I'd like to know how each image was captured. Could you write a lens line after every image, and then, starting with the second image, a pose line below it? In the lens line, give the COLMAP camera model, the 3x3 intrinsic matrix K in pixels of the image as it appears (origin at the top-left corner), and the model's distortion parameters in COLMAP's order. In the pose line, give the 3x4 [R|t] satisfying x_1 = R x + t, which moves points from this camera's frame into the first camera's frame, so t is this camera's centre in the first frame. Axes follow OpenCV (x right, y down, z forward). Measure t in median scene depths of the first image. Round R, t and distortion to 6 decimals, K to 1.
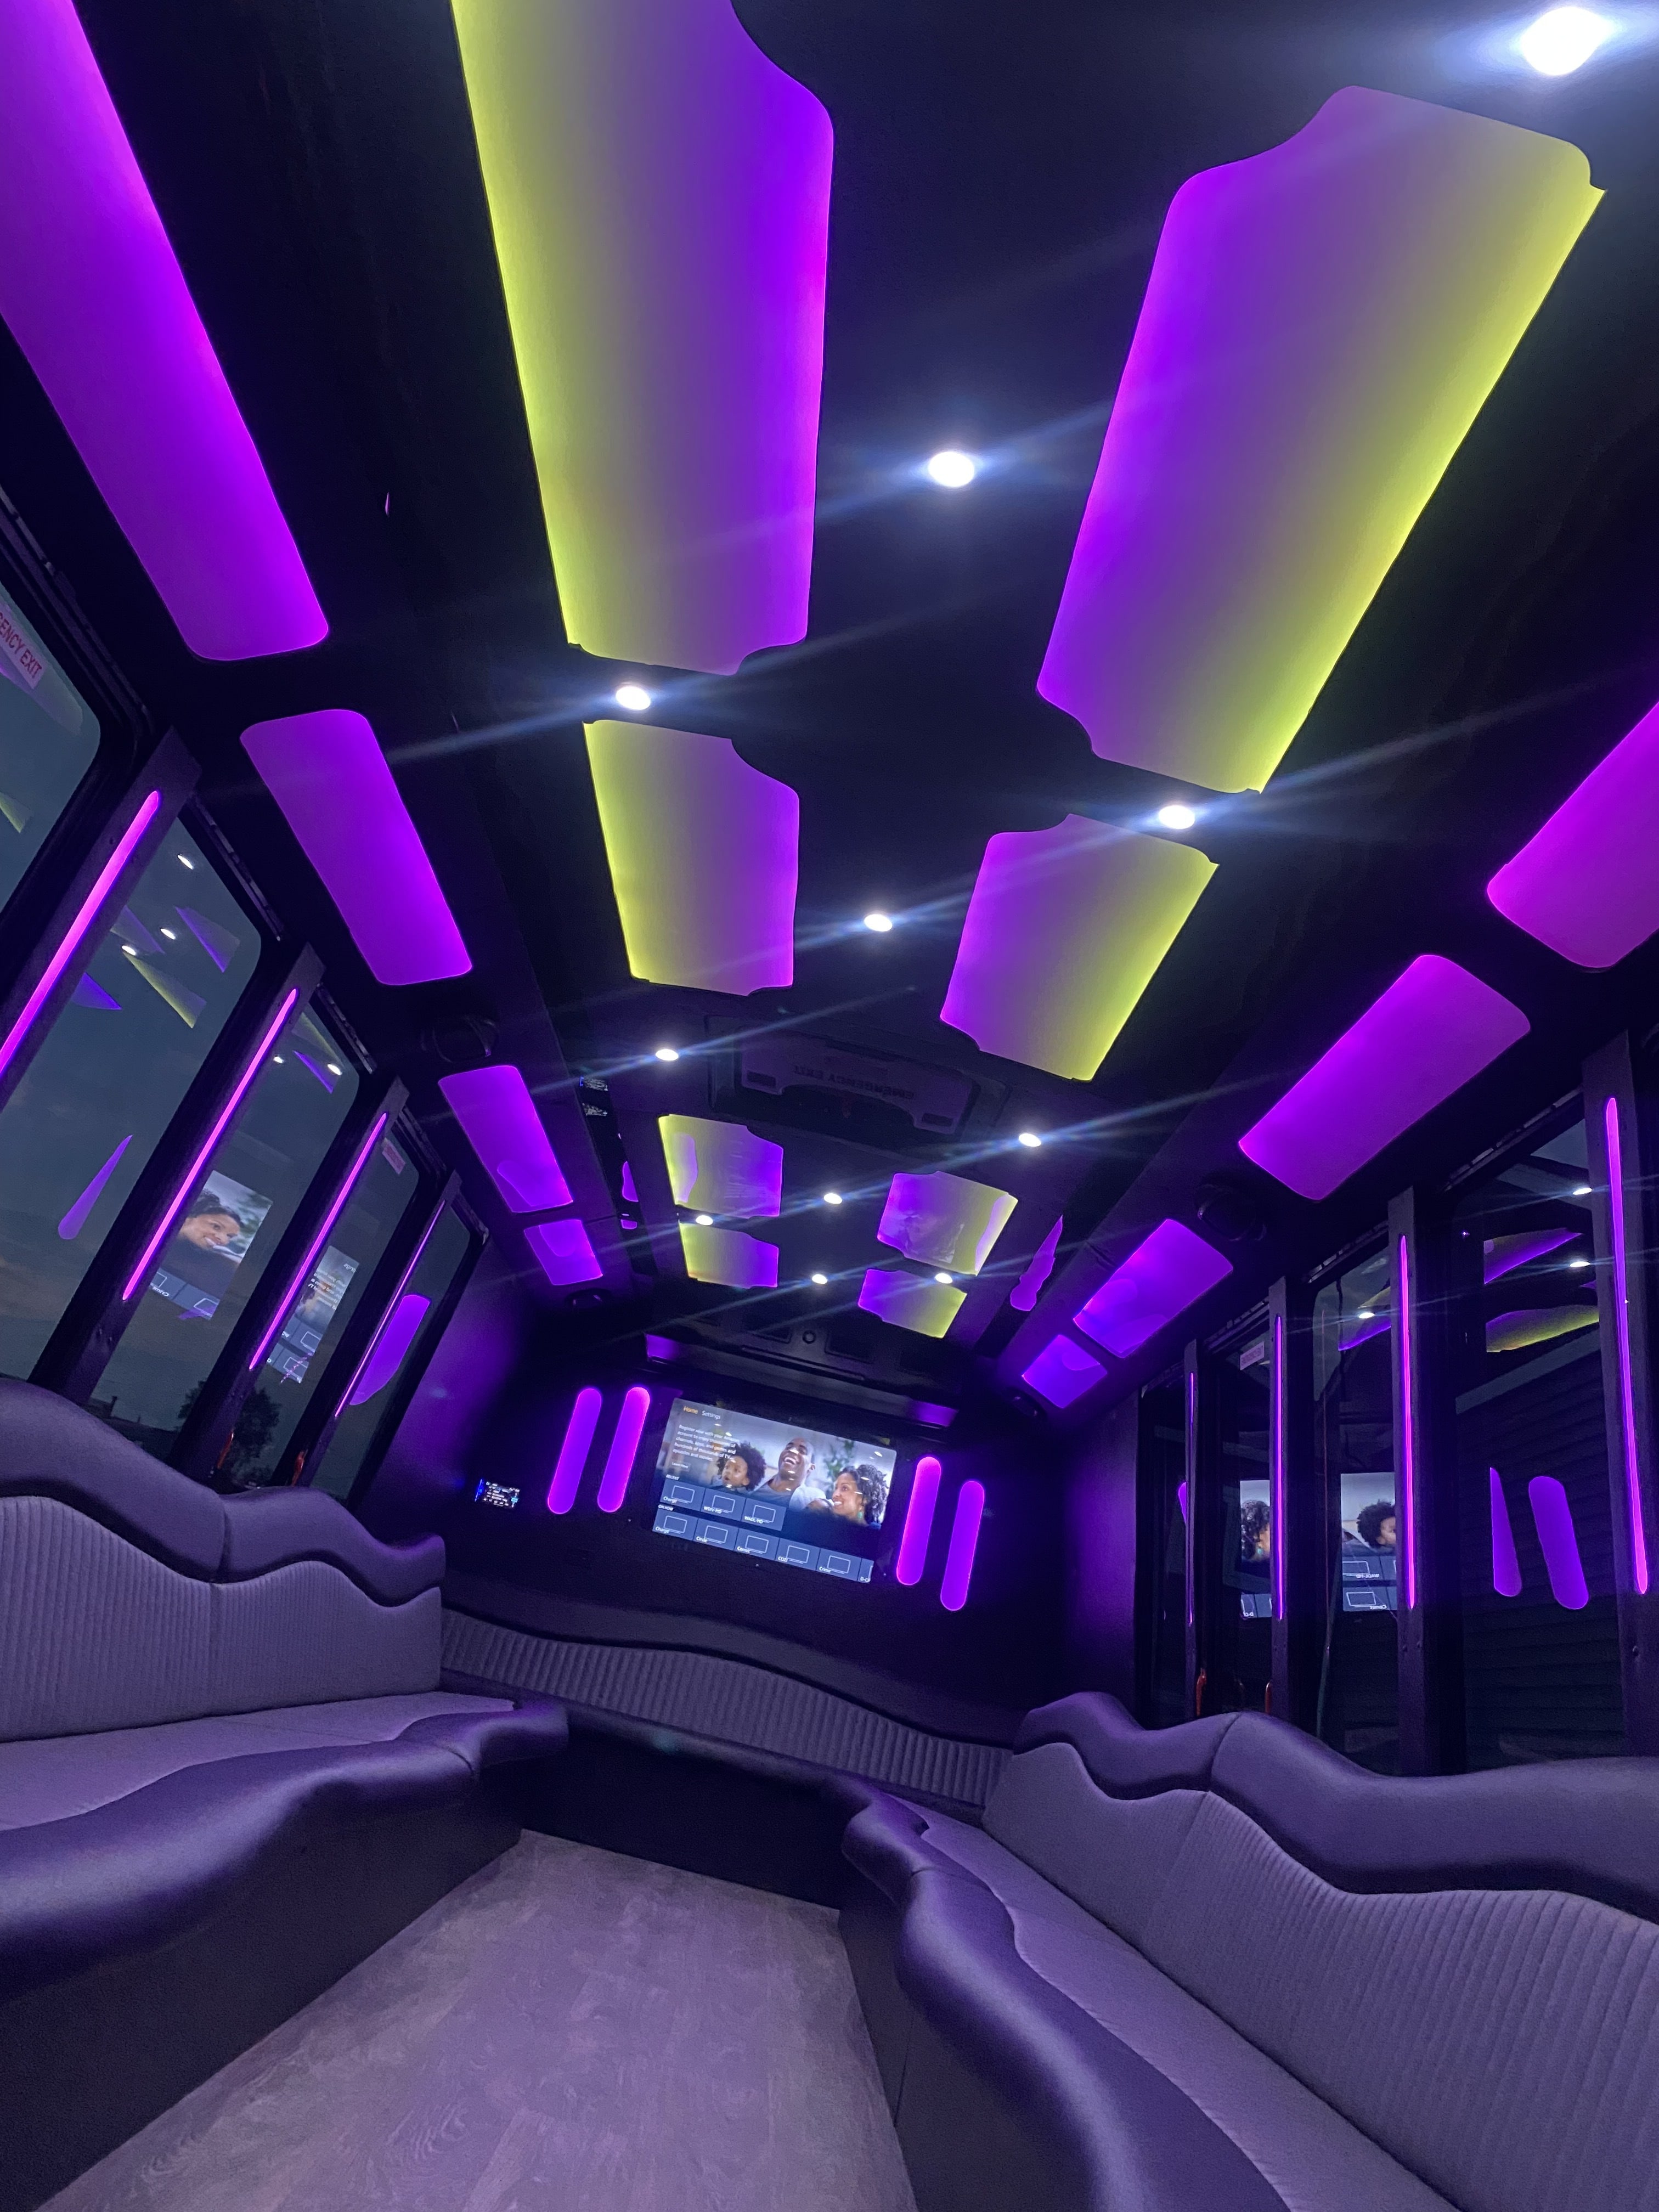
lens RADIAL K [[1709.2, 0, 805.3], [0, 1709.2, 1116.7], [0, 0, 1]] dist [0.039862, -0.044016]
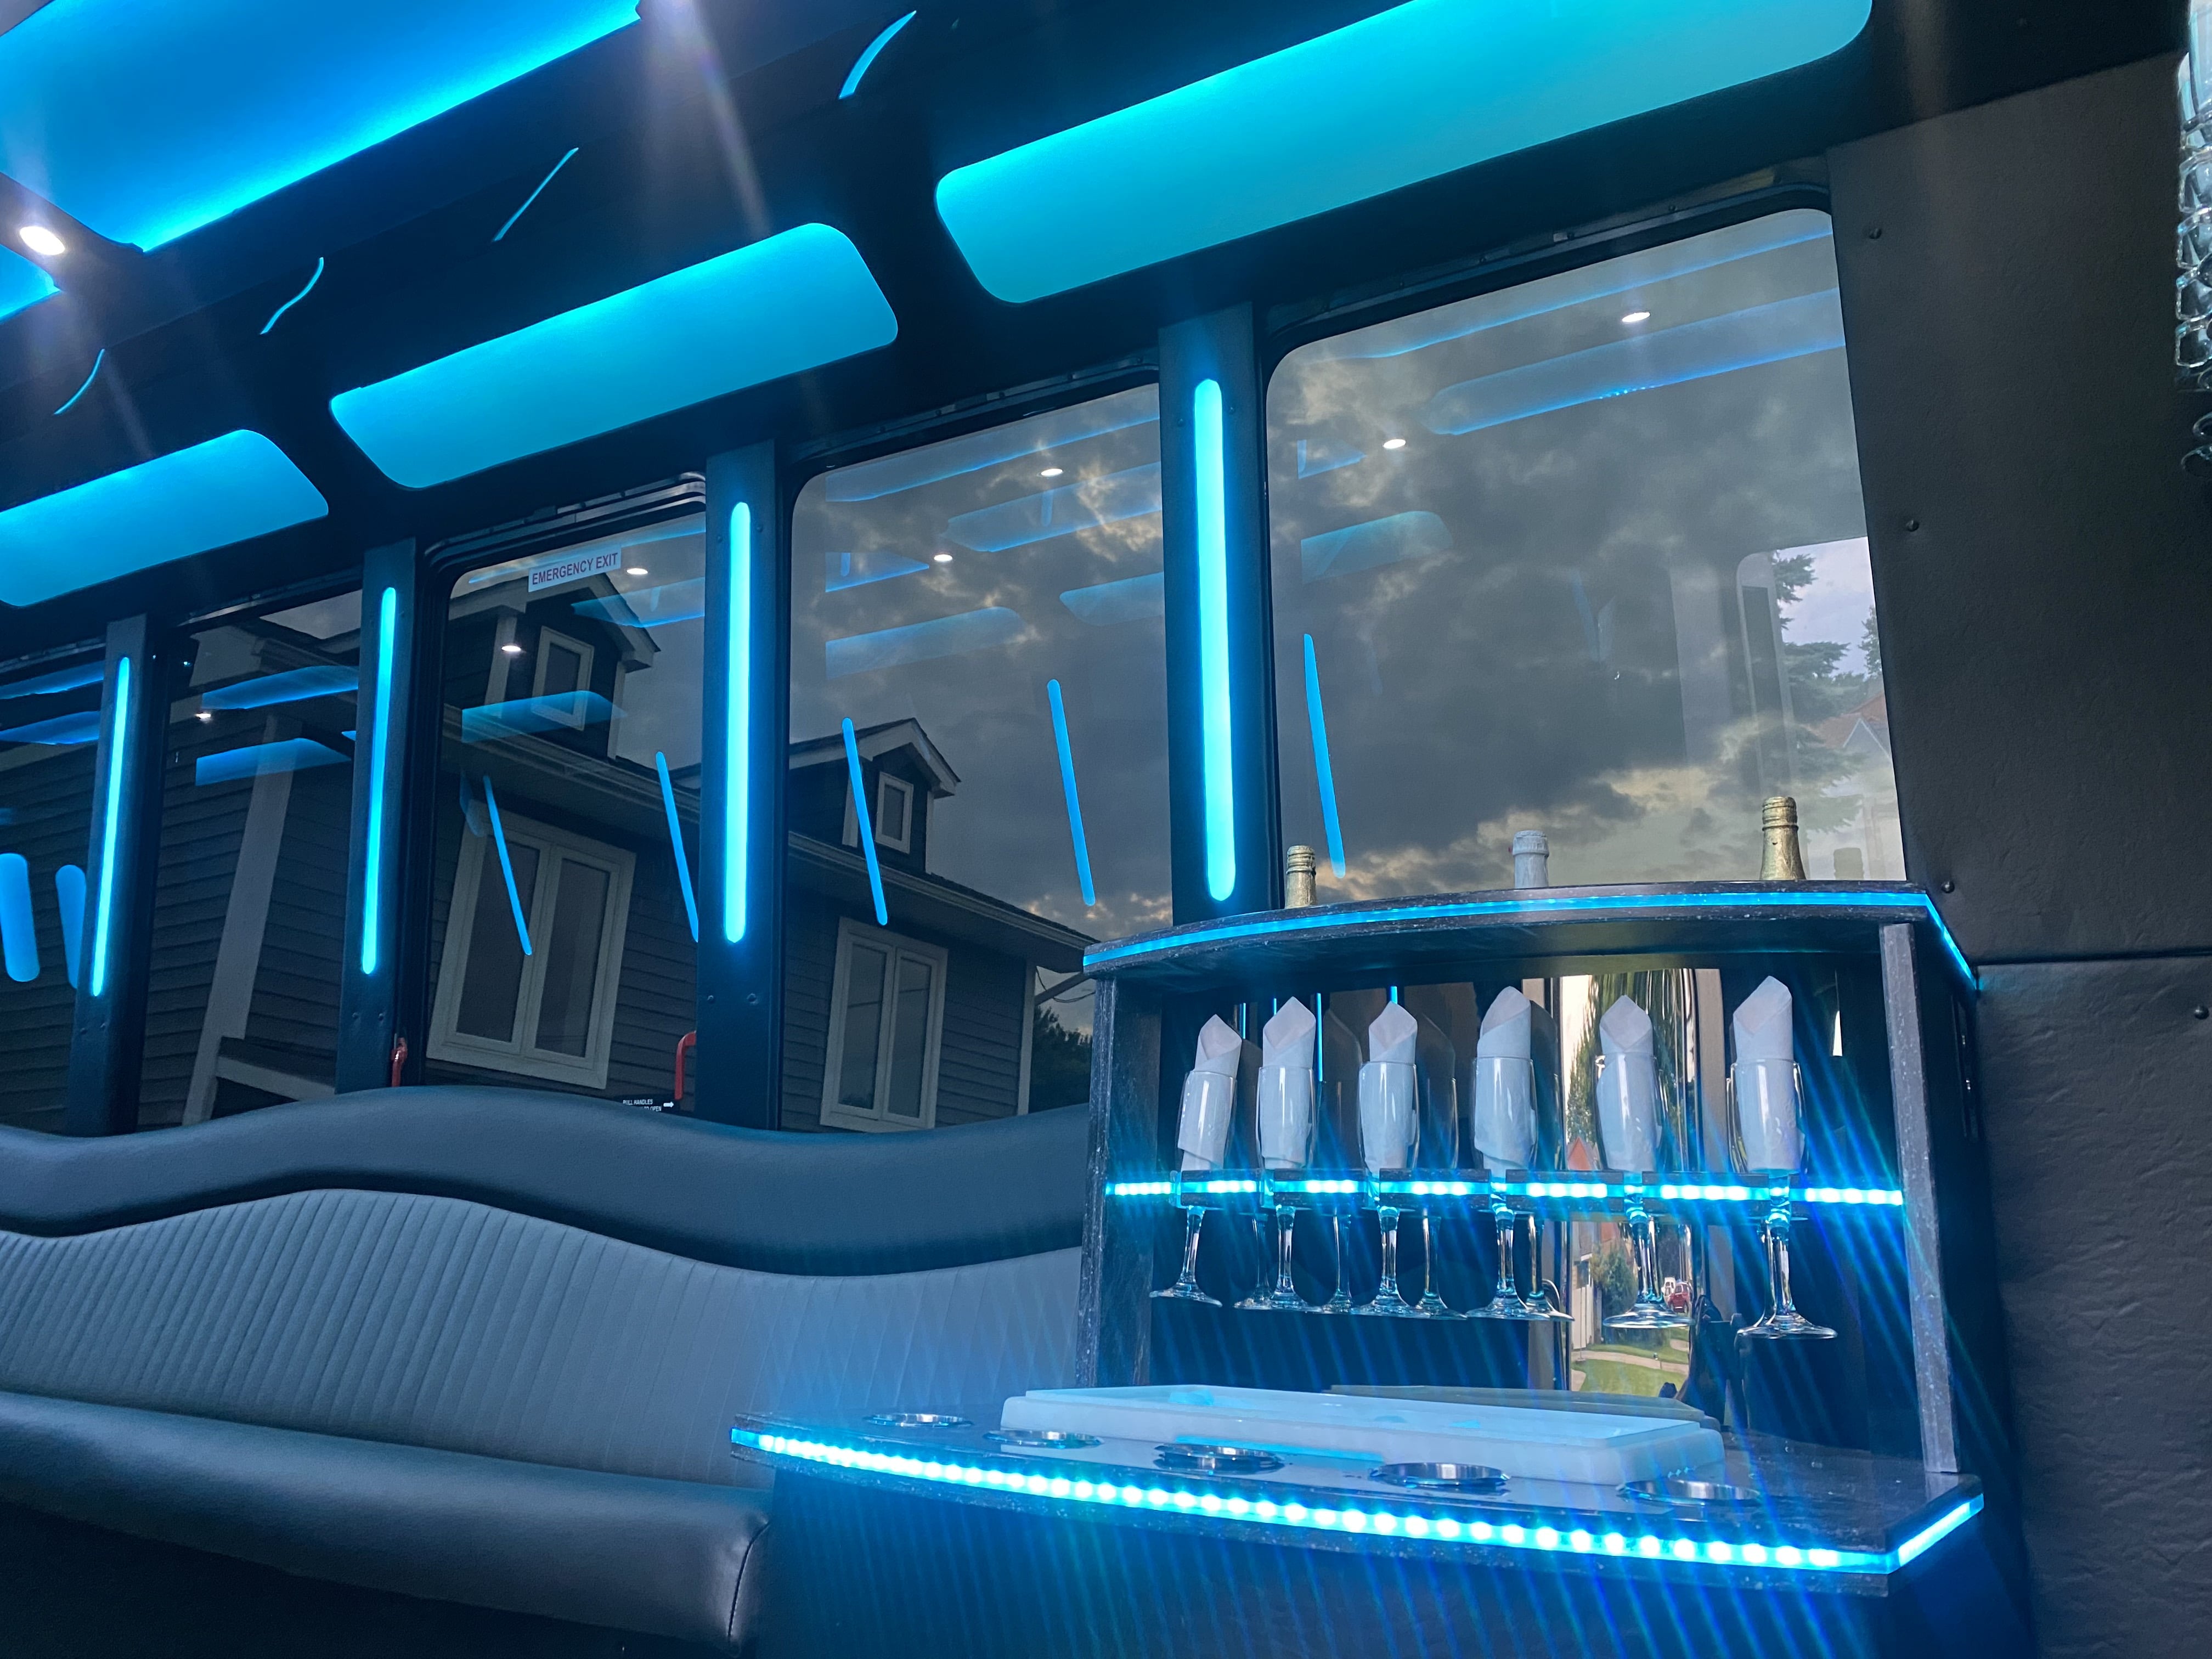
lens RADIAL K [[1709.2, 0, 1128.9], [0, 1709.2, 821.4], [0, 0, 1]] dist [0.039862, -0.044016]
pose [[0.531735, 0.047699, 0.845567, -0.140892], [-0.196449, 0.978128, 0.068360, -0.017369], [-0.823812, -0.202460, 0.529475, -0.065113]]
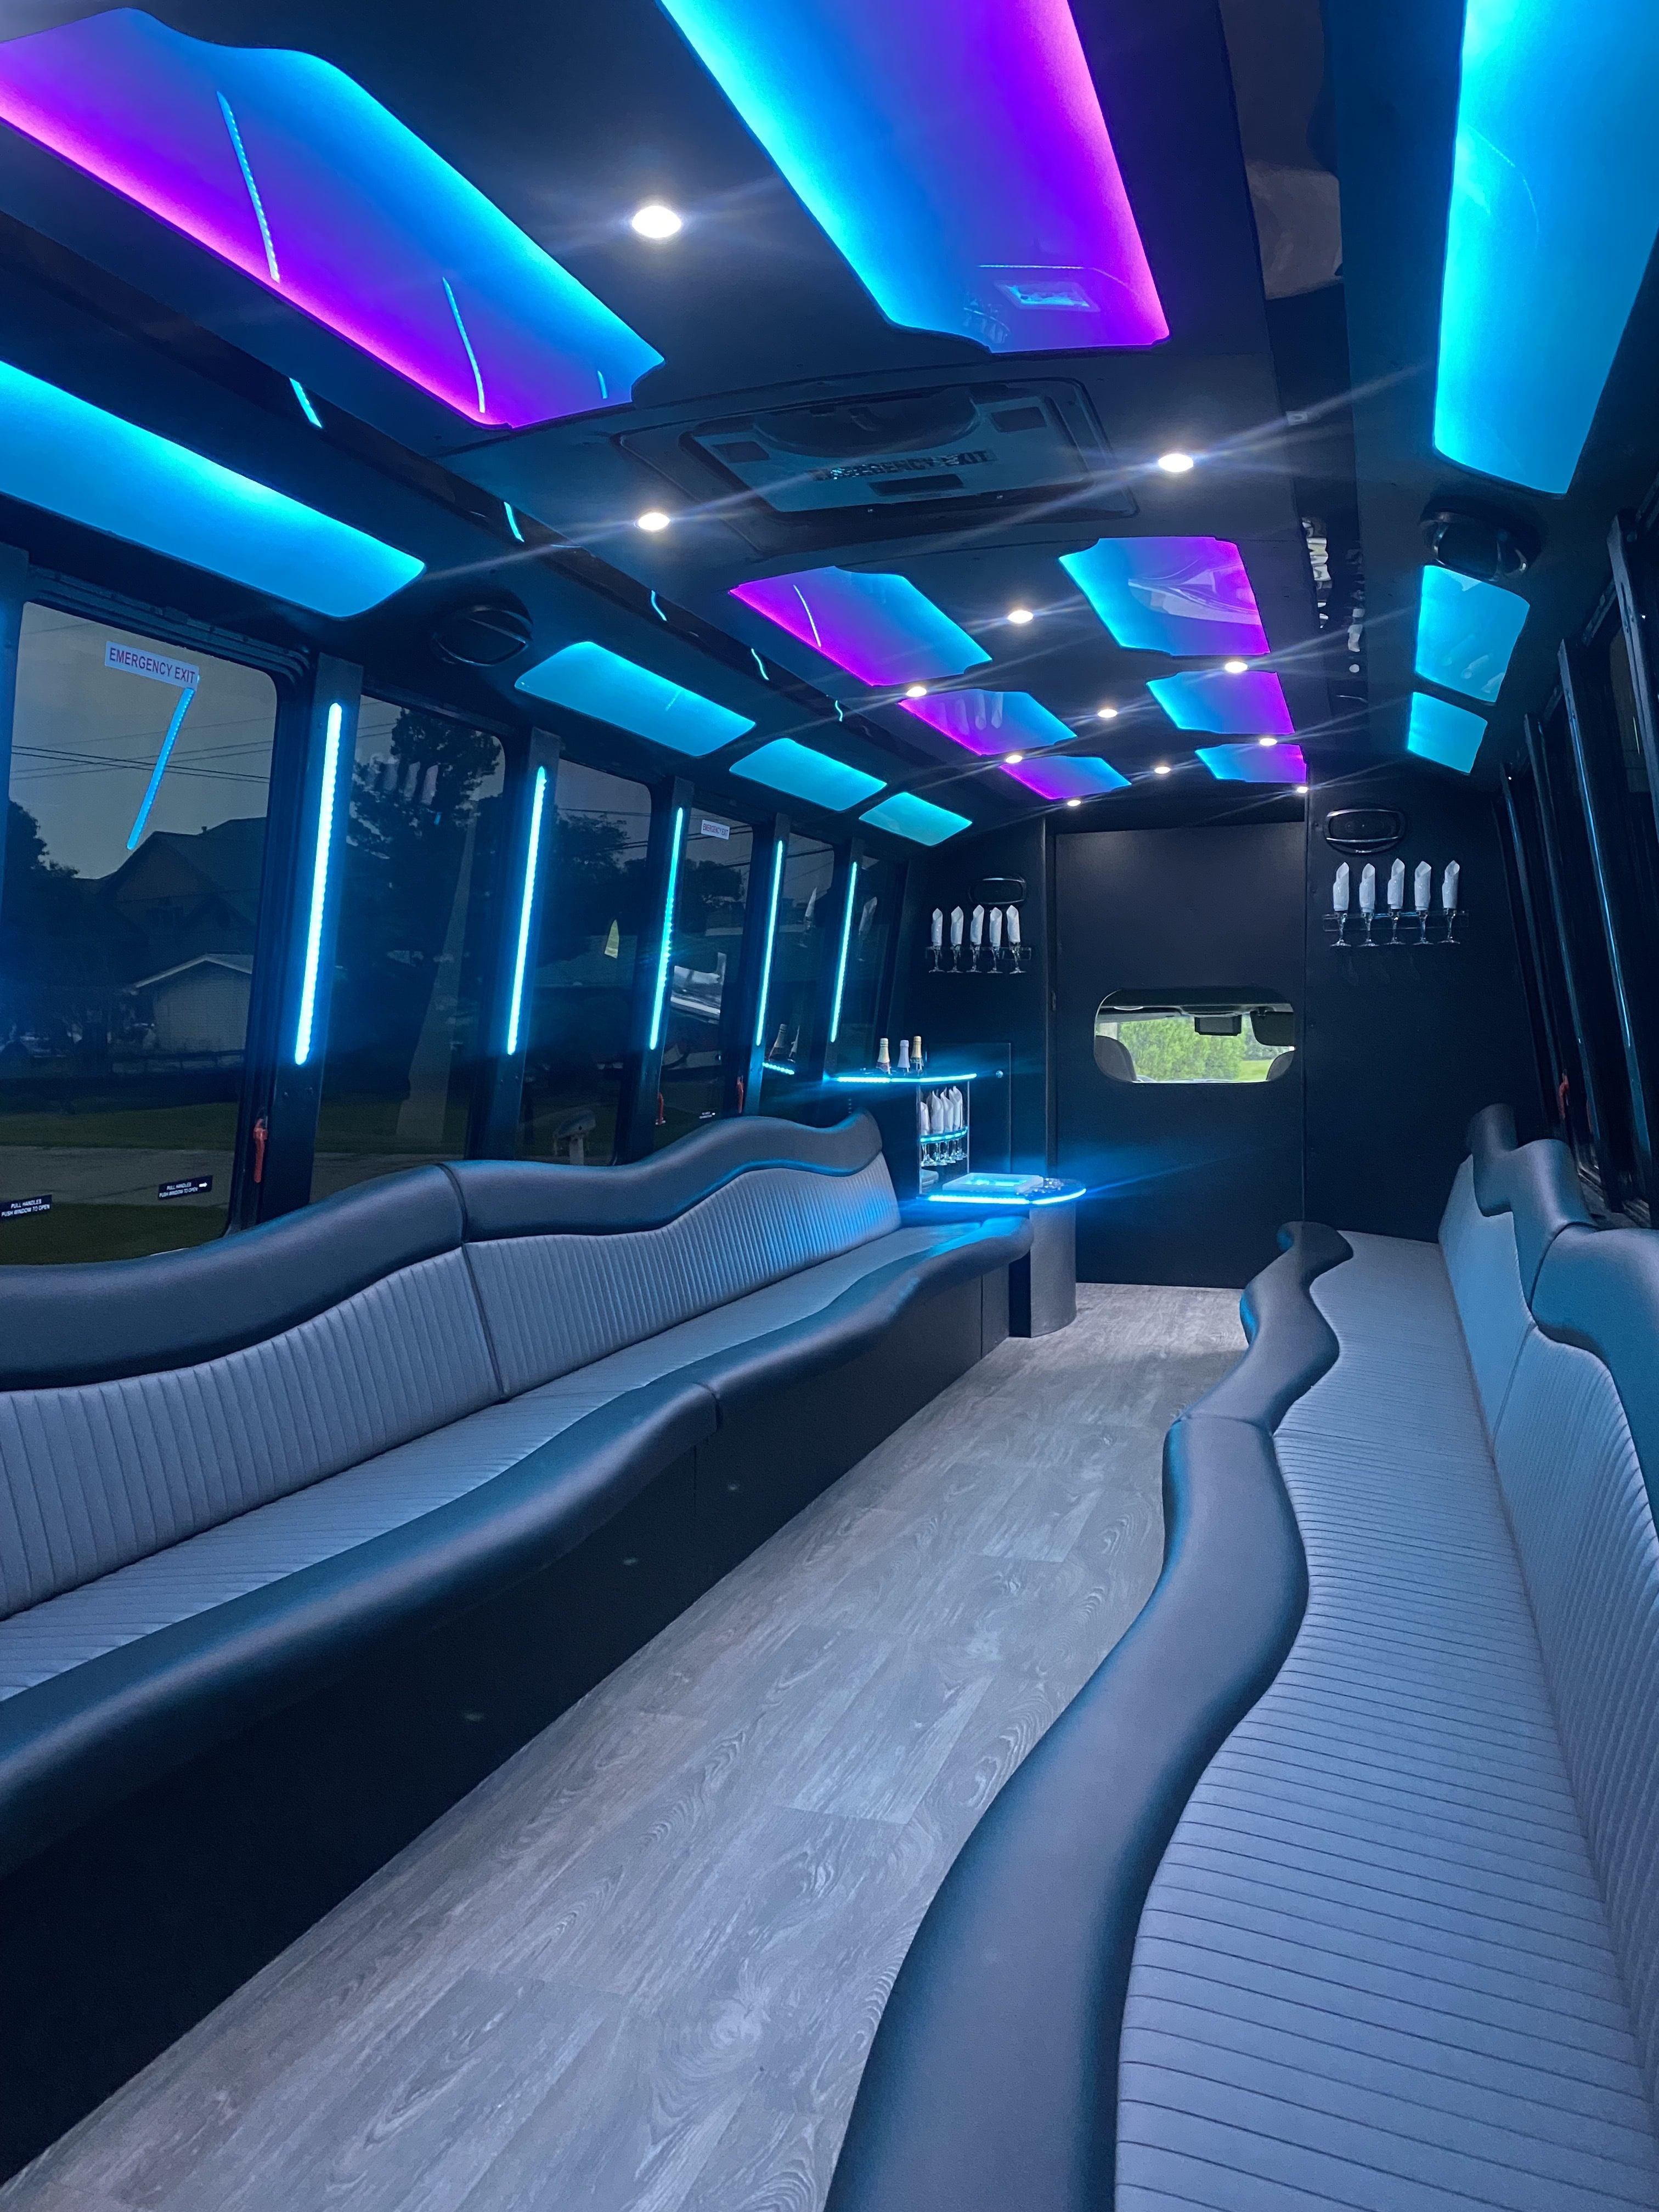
lens RADIAL K [[1709.2, 0, 828.5], [0, 1709.2, 1107.7], [0, 0, 1]] dist [0.039862, -0.044016]
pose [[-0.918071, -0.246042, 0.310820, -0.178491], [-0.308092, 0.936245, -0.168890, 0.285930], [-0.249450, -0.250815, -0.935343, 1.298718]]
